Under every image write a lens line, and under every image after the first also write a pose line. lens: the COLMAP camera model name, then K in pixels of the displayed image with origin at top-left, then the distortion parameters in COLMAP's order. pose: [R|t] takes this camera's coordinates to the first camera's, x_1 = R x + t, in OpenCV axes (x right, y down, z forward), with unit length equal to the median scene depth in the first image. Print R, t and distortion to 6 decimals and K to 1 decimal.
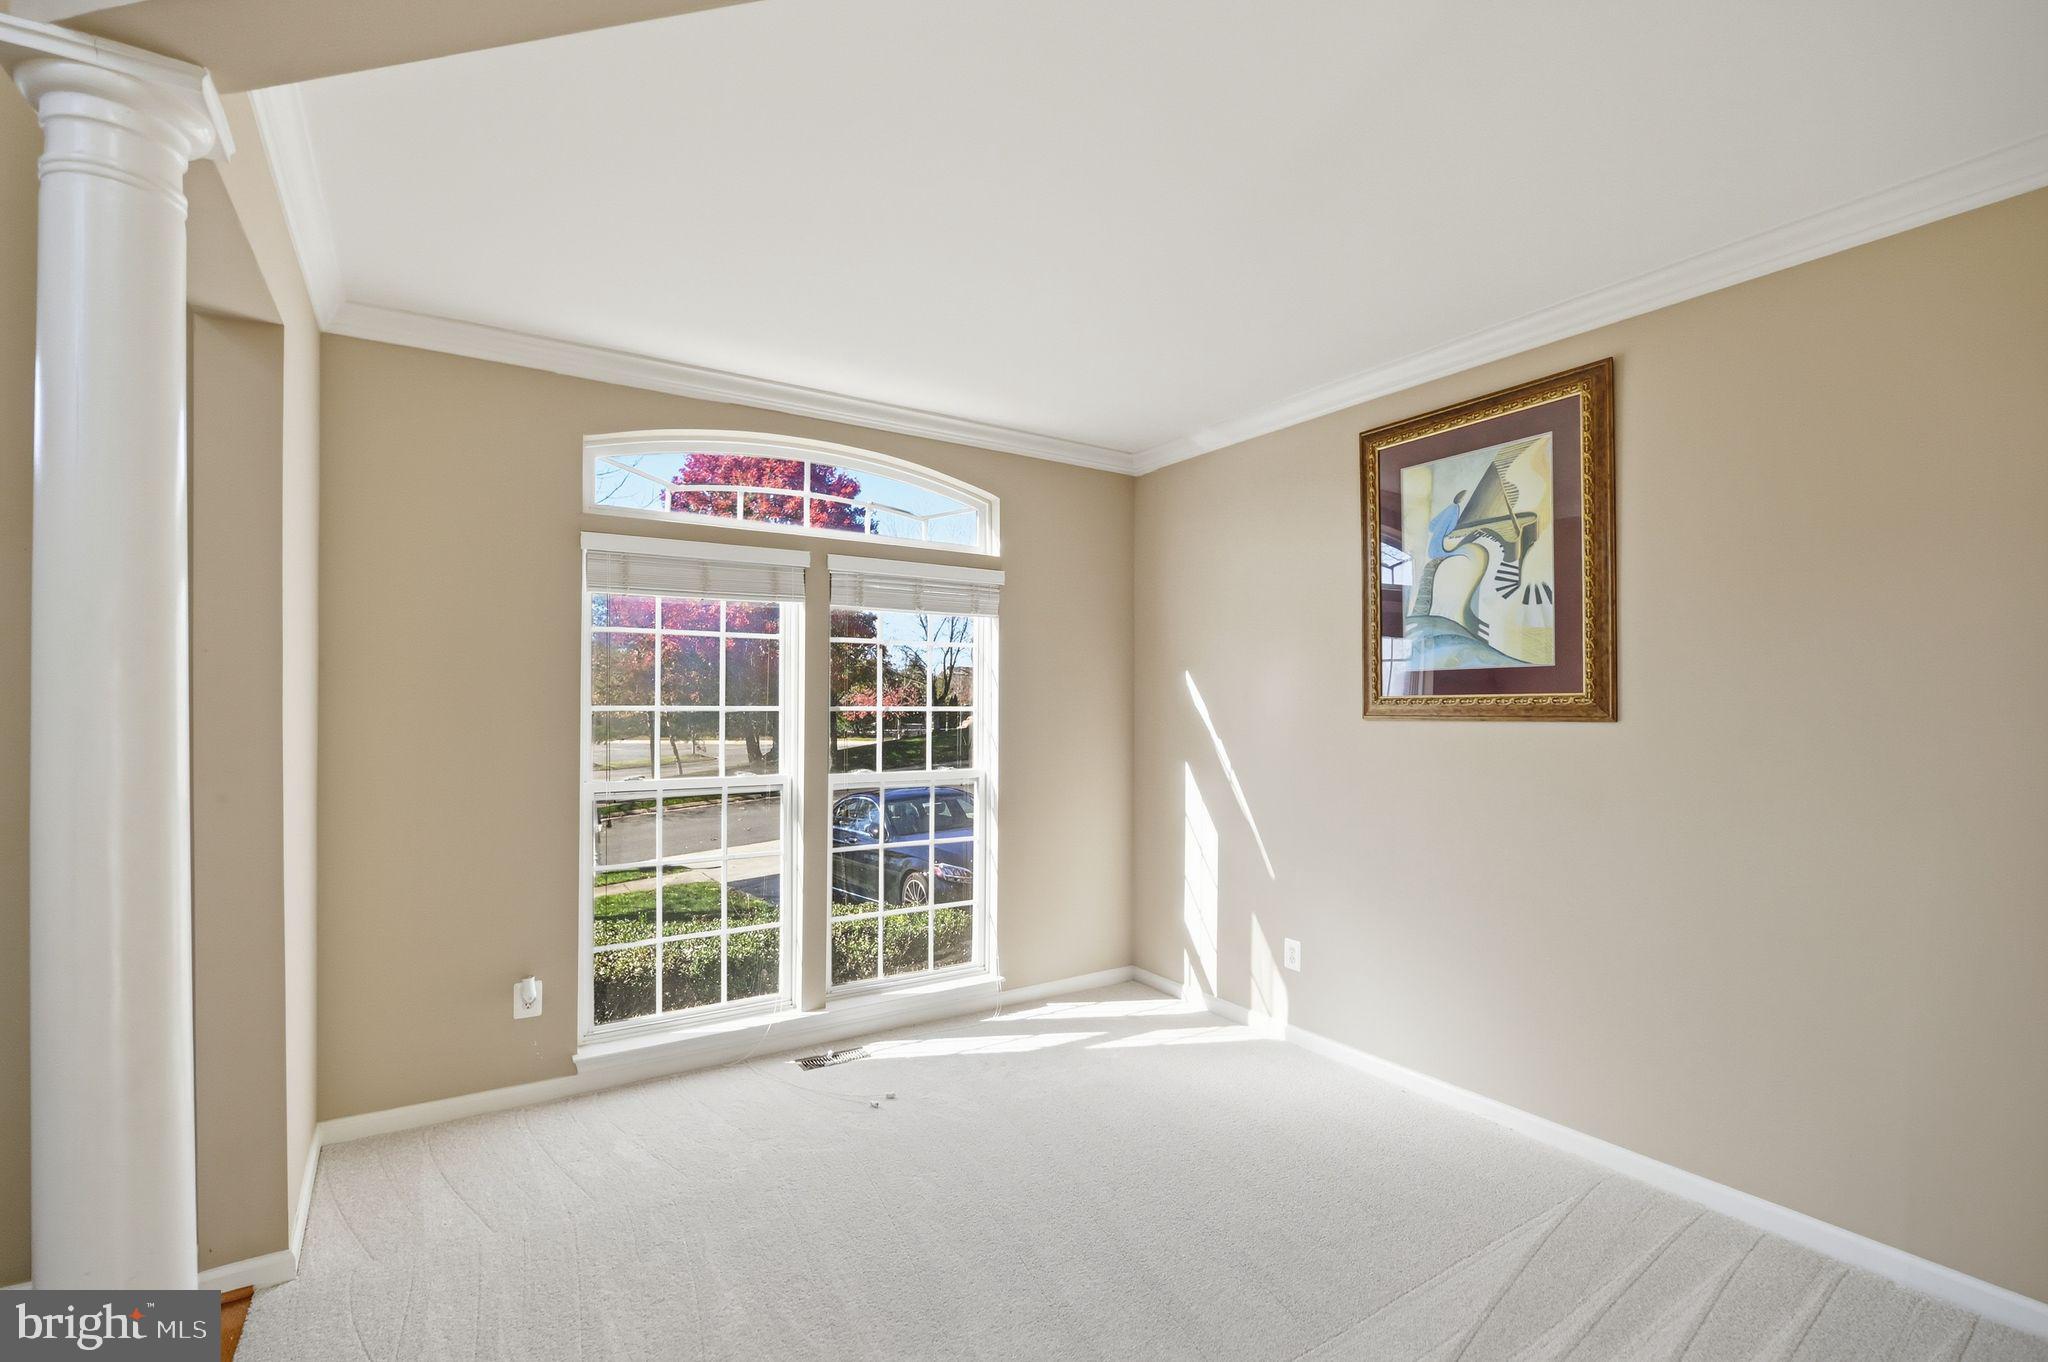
lens RADIAL K [[902.2, 0, 1038.1], [0, 902.2, 689.5], [0, 0, 1]] dist [-0.012979, 0.000595]
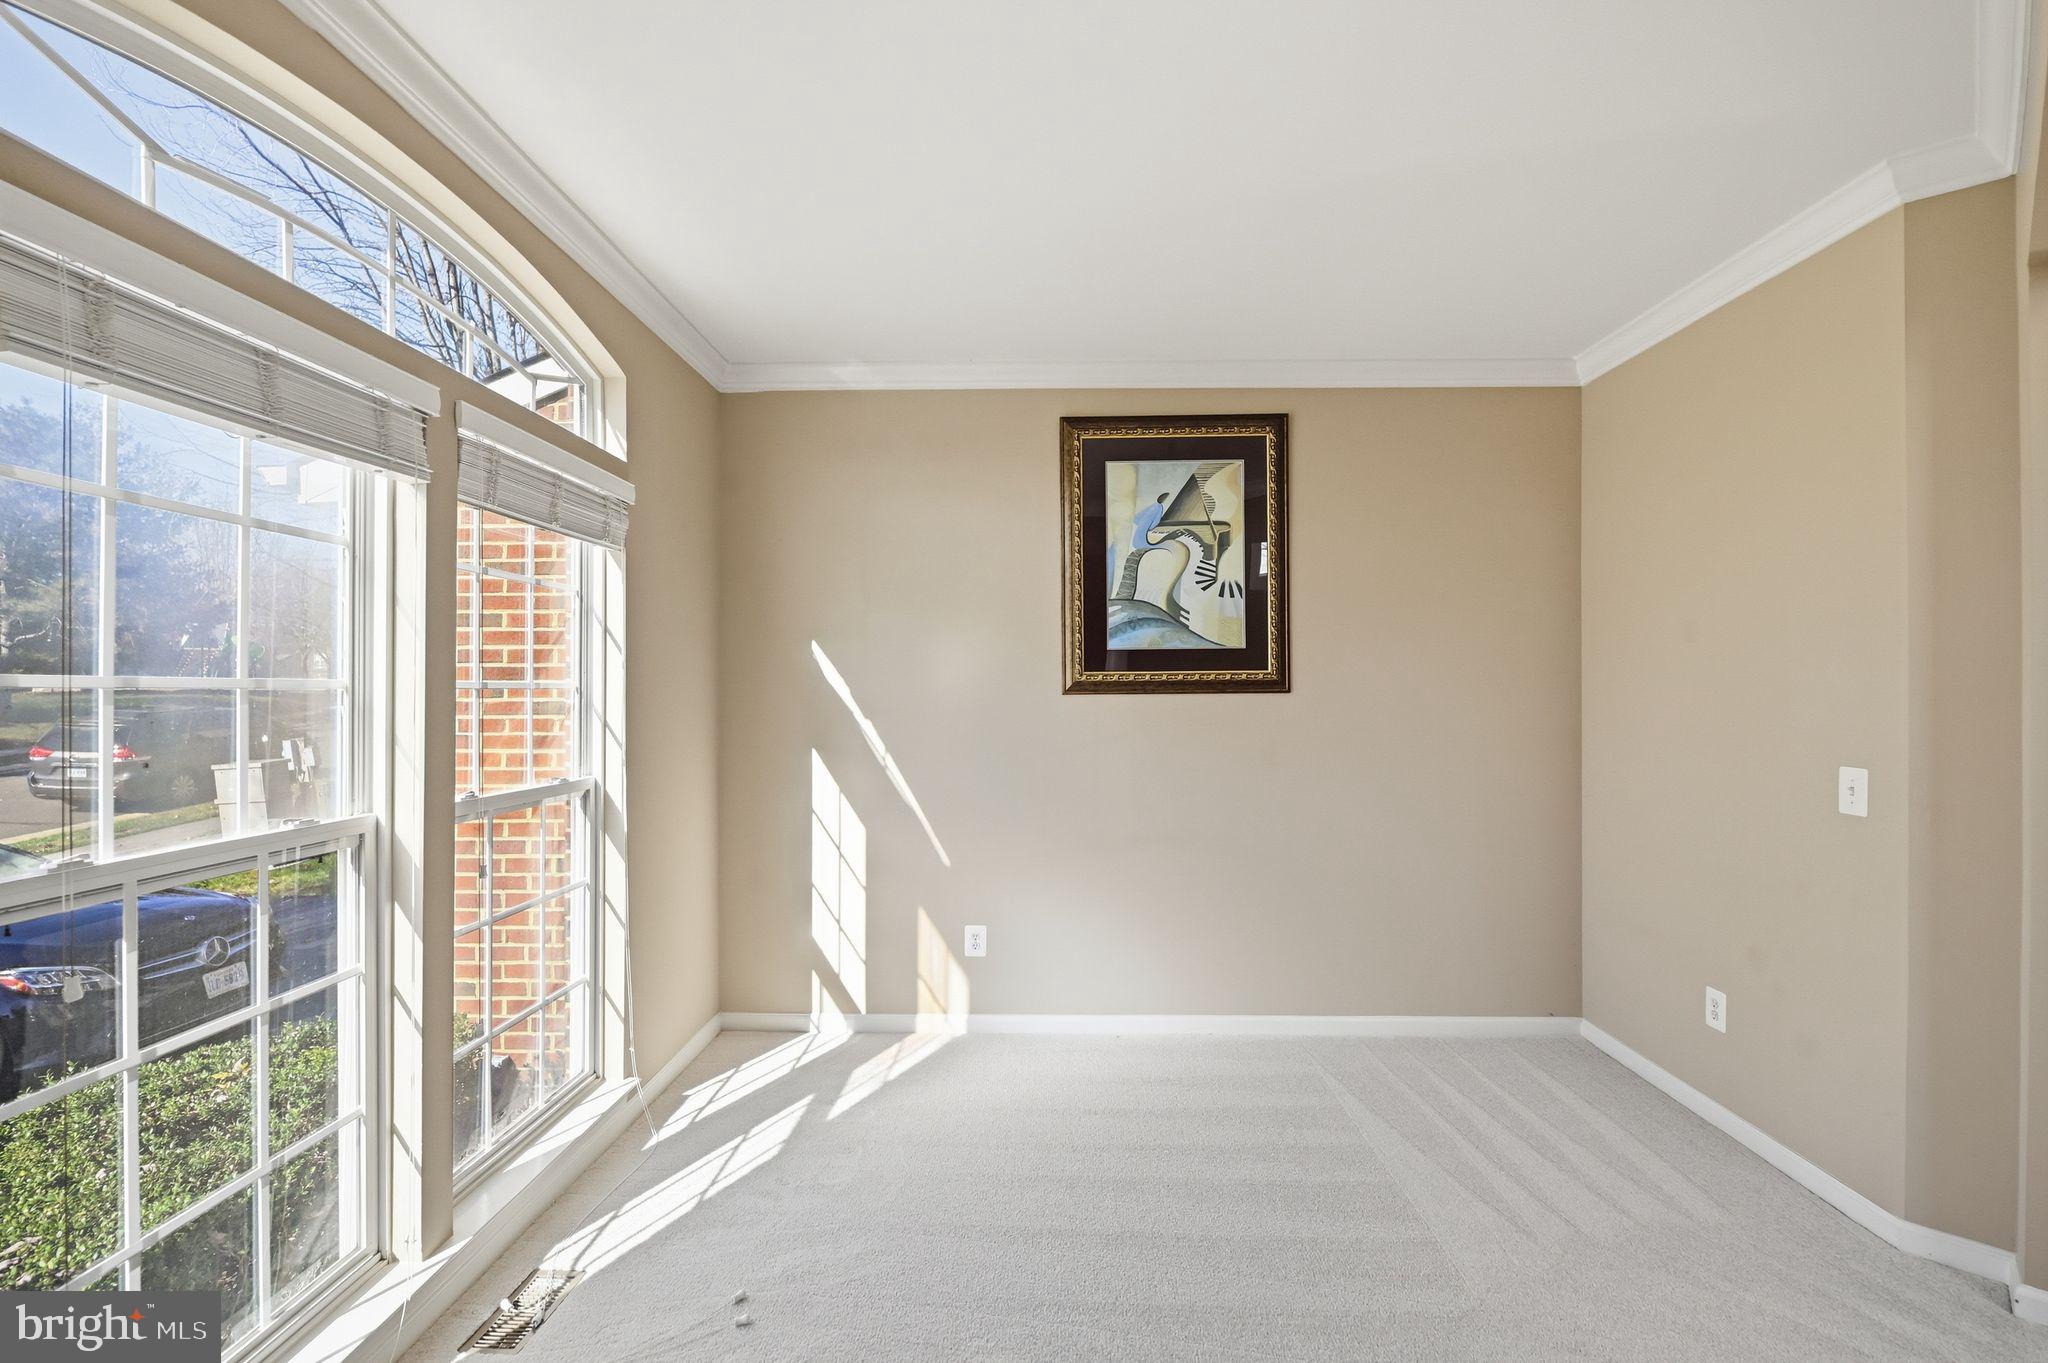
lens RADIAL K [[920.9, 0, 1024.0], [0, 920.9, 681.5], [0, 0, 1]] dist [0.000183, 0.000163]
pose [[0.568590, 0.004274, 0.822610, -0.590217], [-0.011320, 0.999932, 0.002628, 0.017642], [-0.822543, -0.010806, 0.568600, 0.477686]]
